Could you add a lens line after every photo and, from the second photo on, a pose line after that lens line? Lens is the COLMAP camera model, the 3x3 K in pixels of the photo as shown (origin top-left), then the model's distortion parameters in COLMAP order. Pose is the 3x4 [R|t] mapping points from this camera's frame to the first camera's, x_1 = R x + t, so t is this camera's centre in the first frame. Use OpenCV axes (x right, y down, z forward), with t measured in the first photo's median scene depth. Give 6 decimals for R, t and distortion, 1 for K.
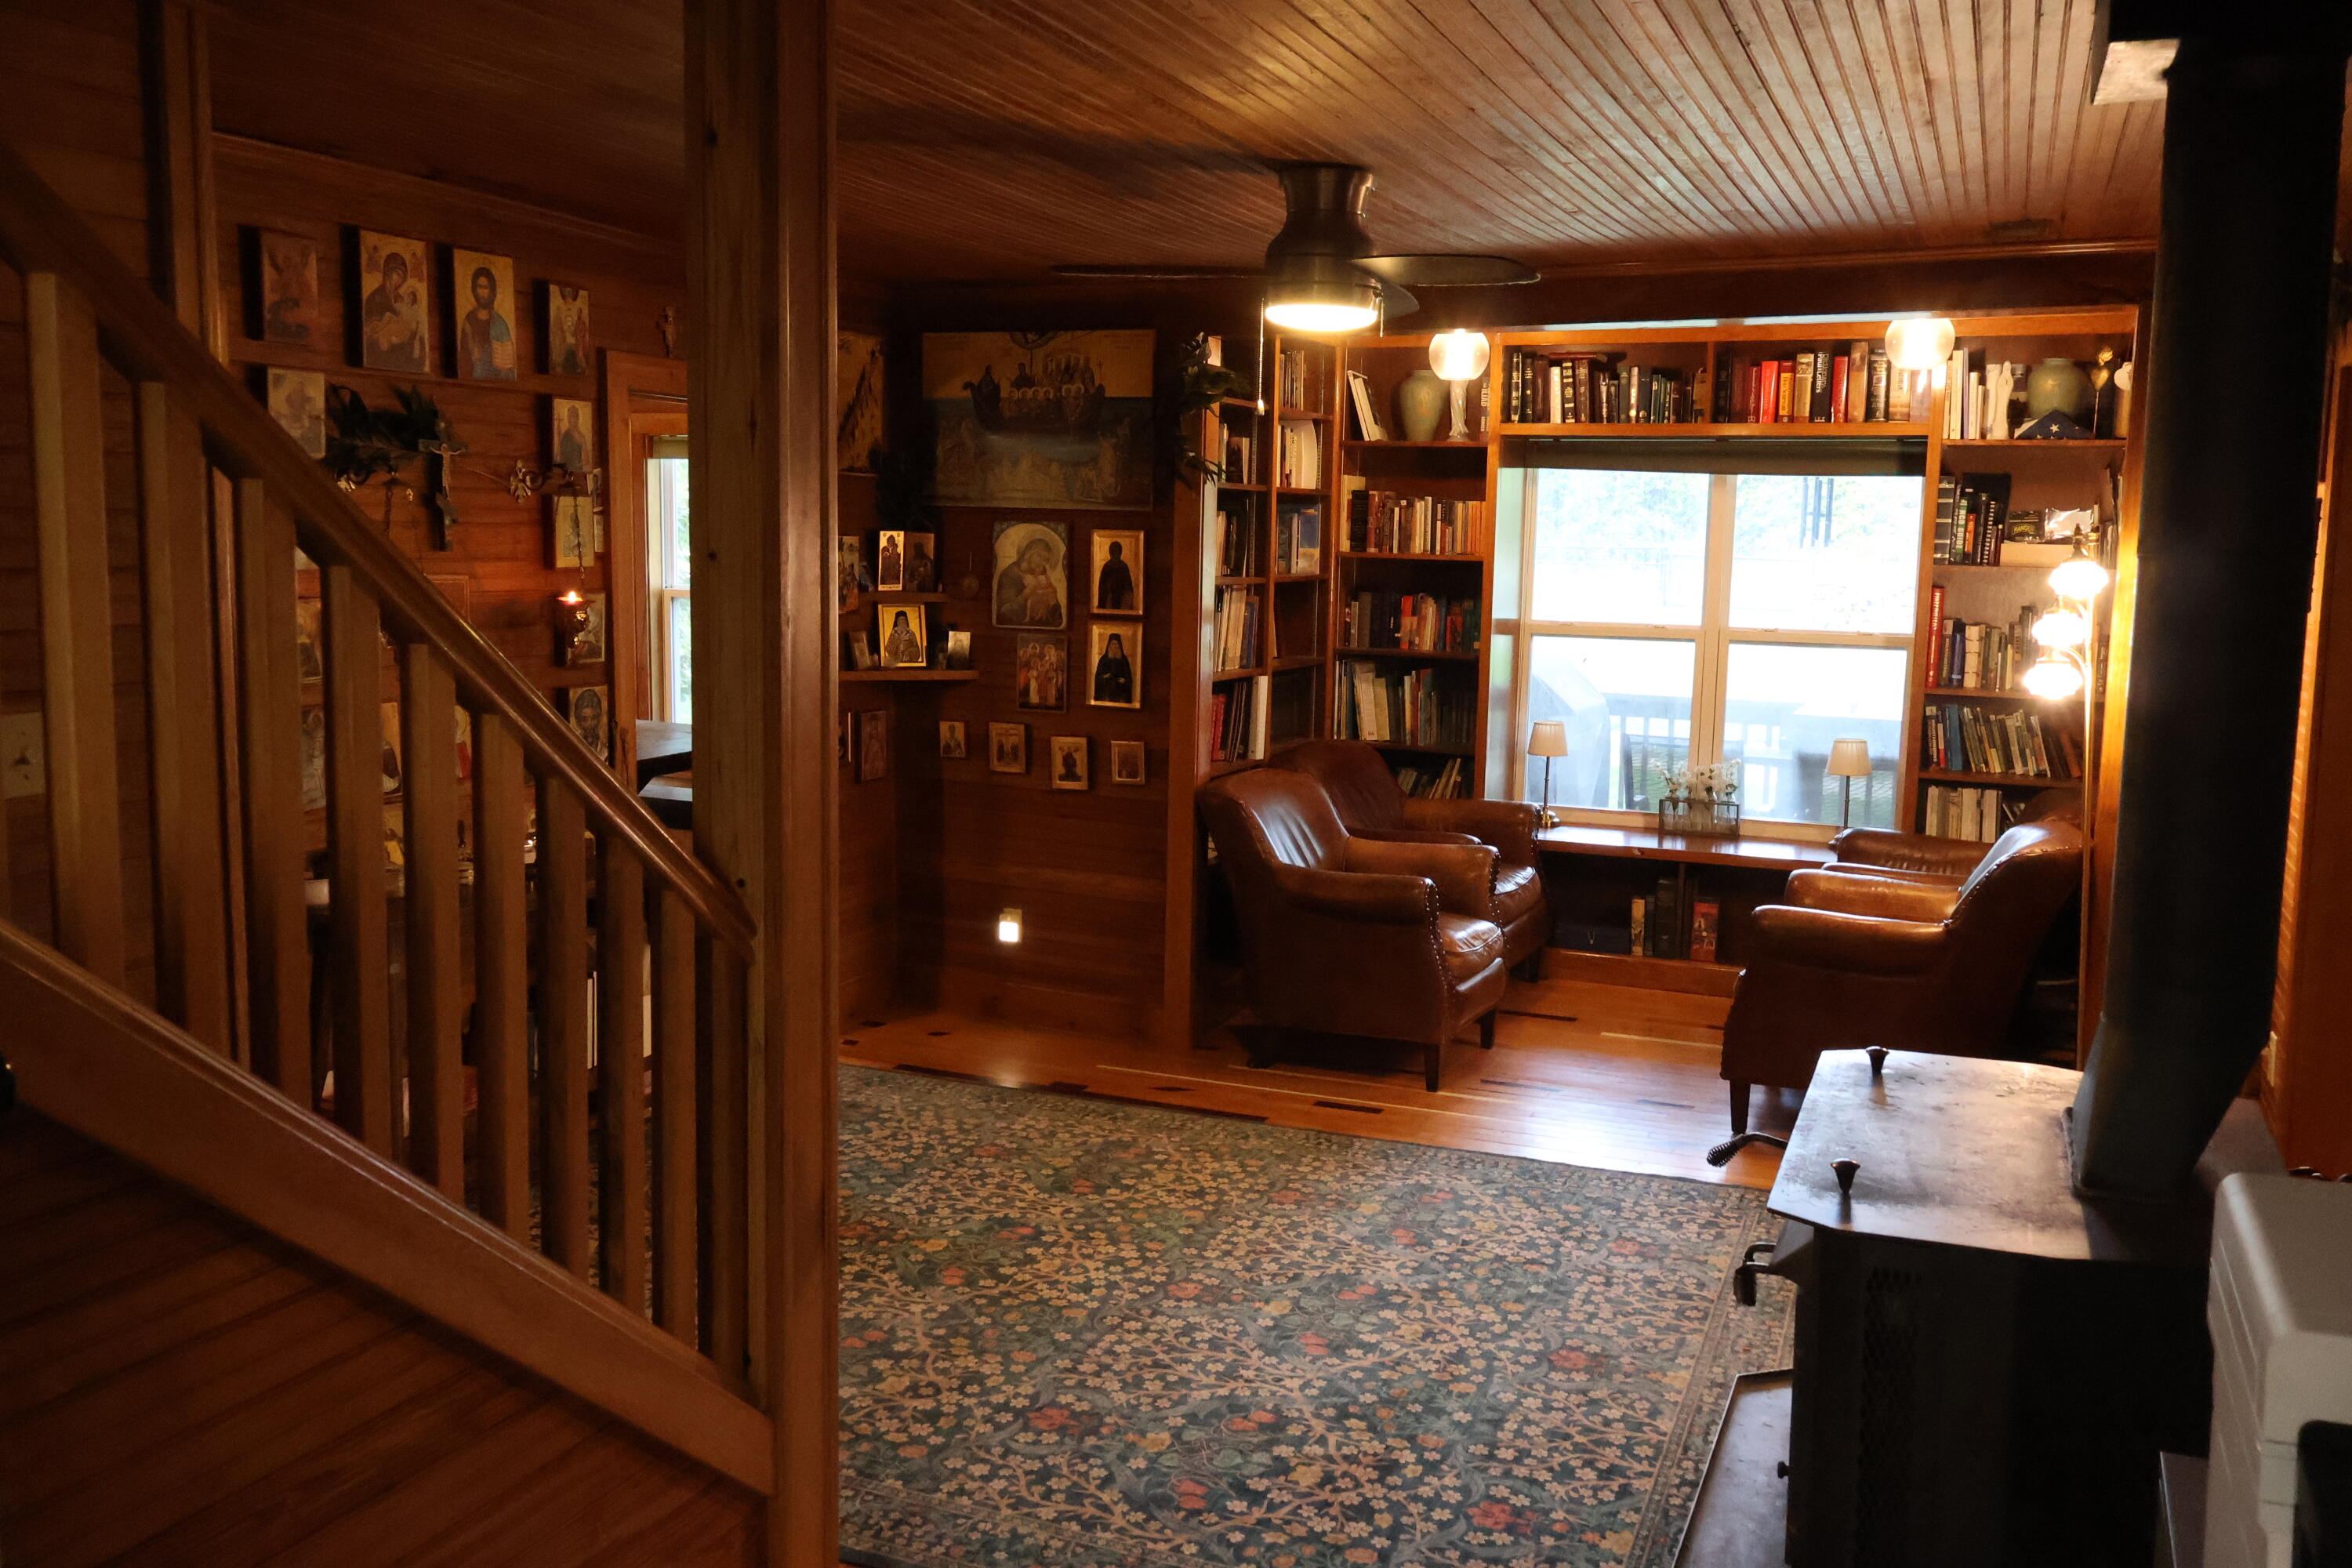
lens RADIAL K [[1960.2, 0, 1182.4], [0, 1960.2, 796.8], [0, 0, 1]] dist [0.002015, 0.004479]
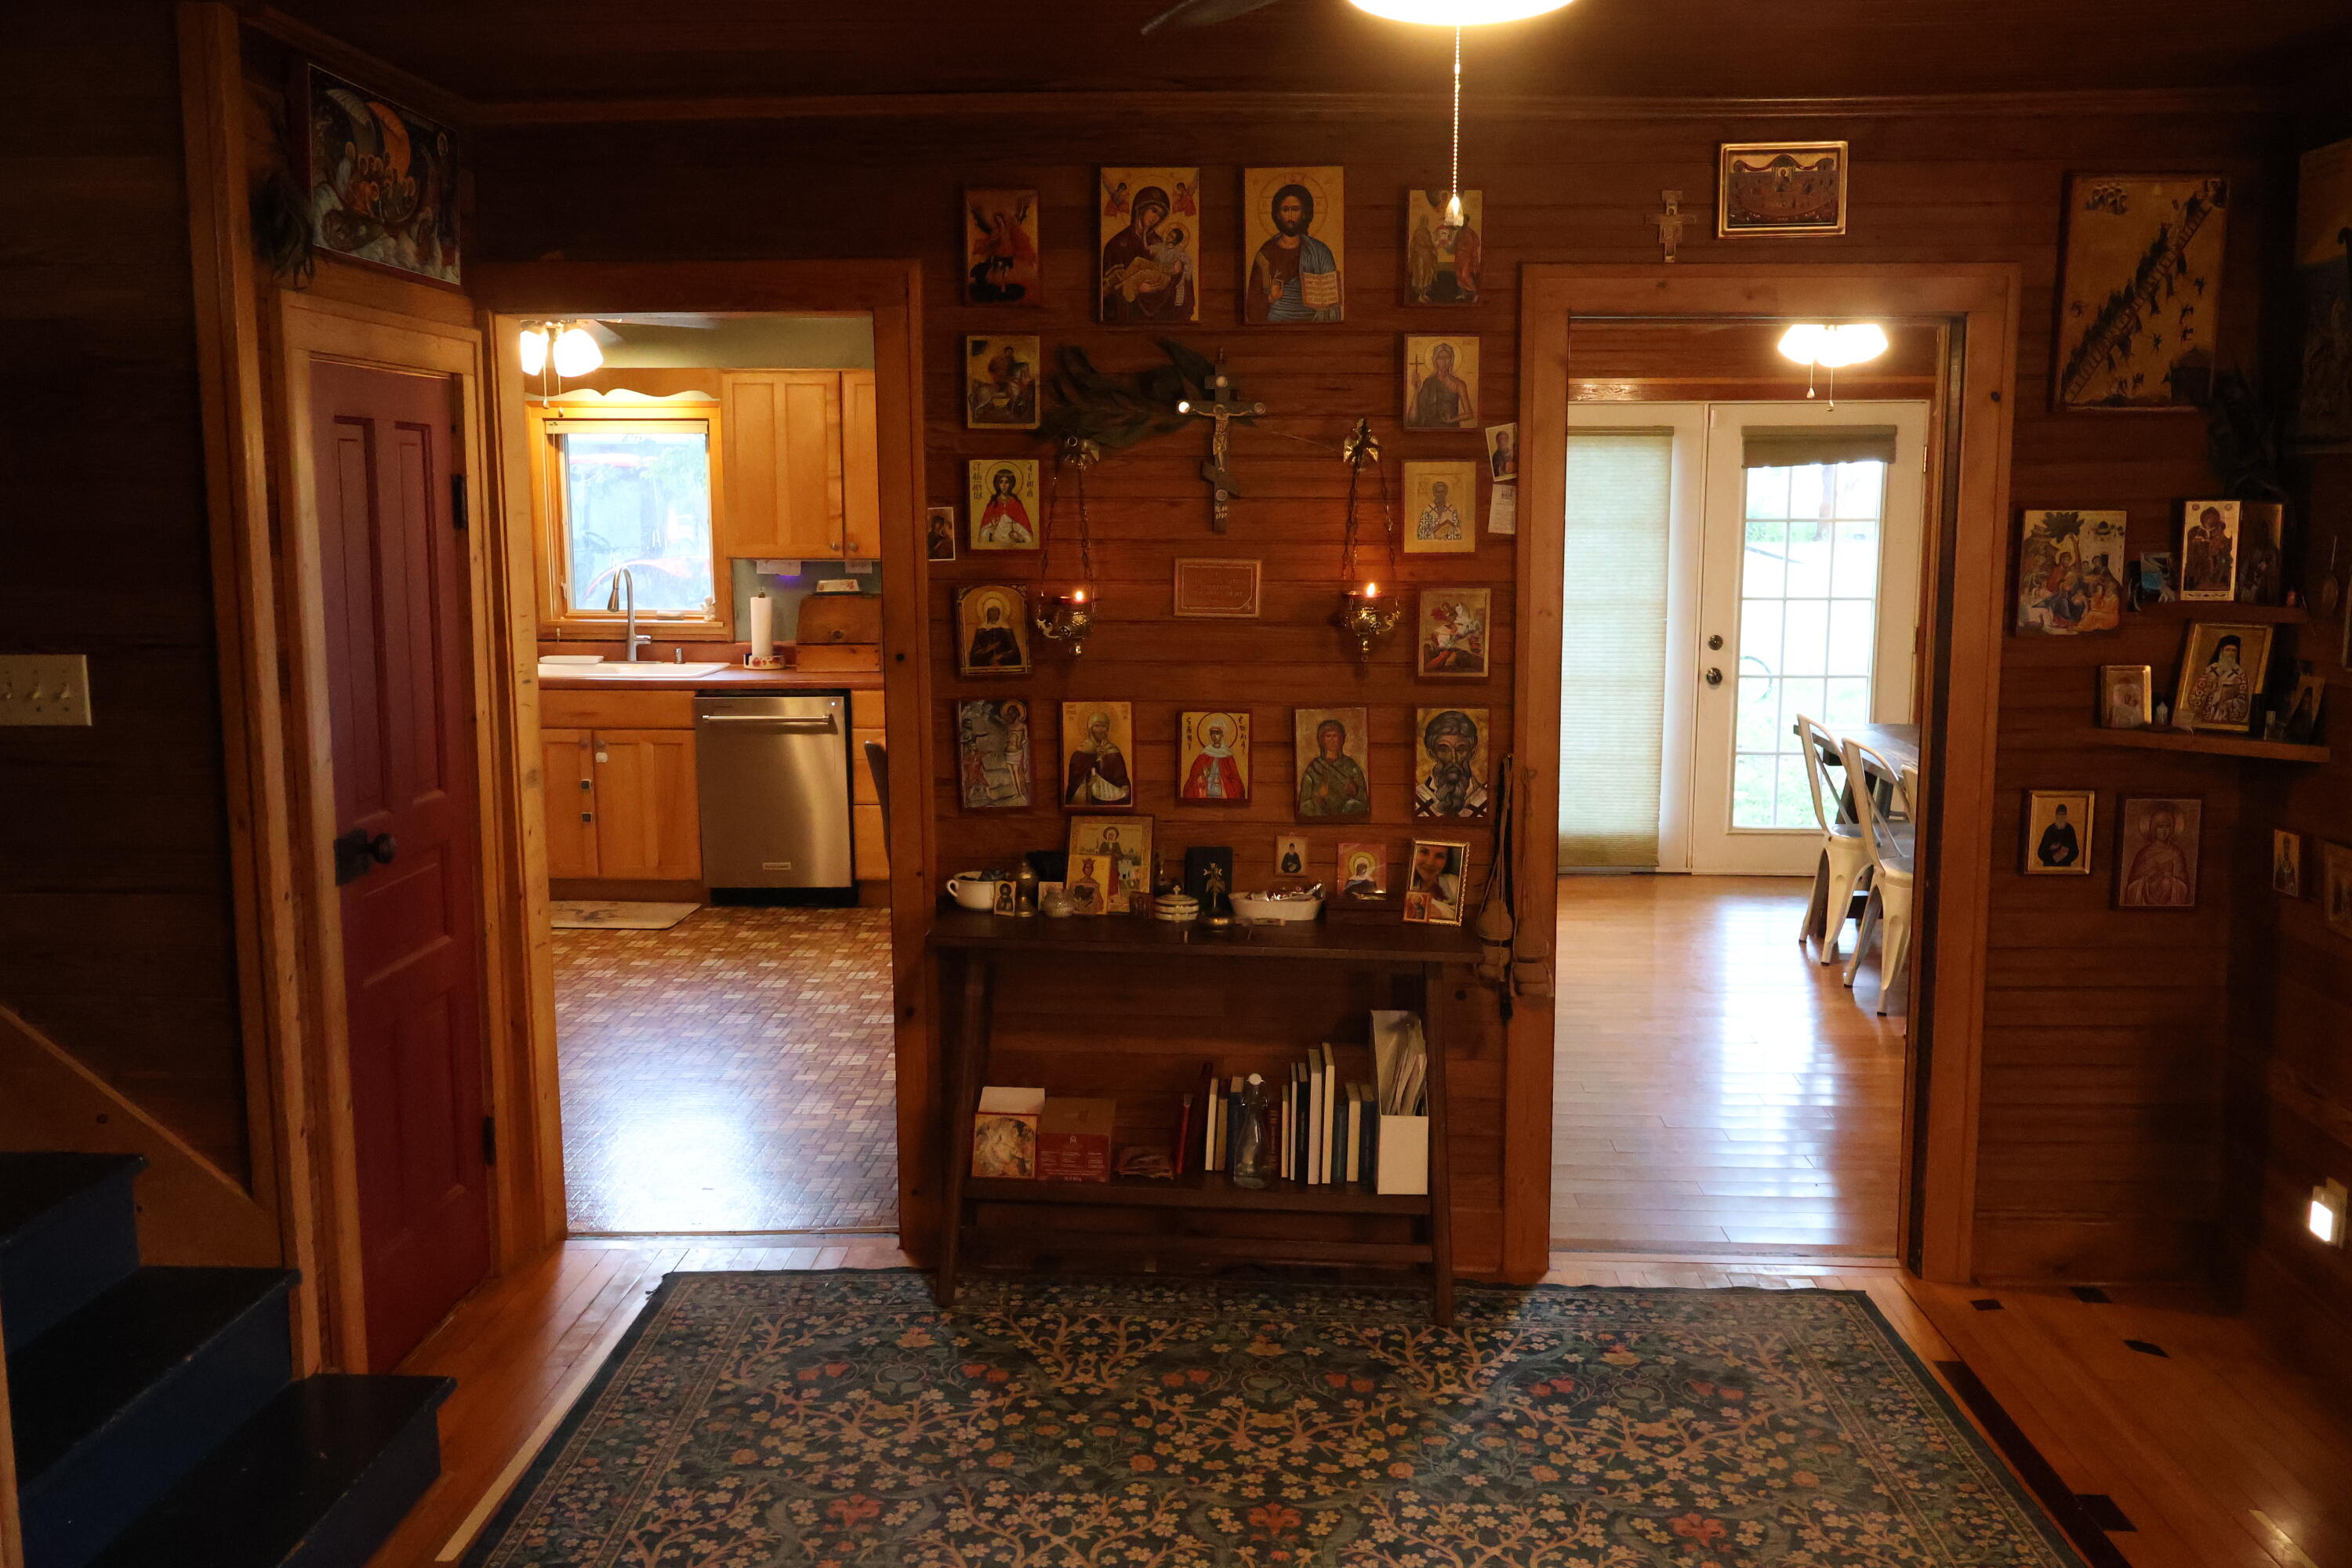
lens RADIAL K [[1960.2, 0, 1171.9], [0, 1960.2, 792.4], [0, 0, 1]] dist [0.002015, 0.004479]
pose [[0.353661, 0.114080, -0.928391, 0.394344], [-0.121055, 0.989770, 0.075507, -0.070961], [0.927507, 0.085682, 0.363853, 0.645104]]
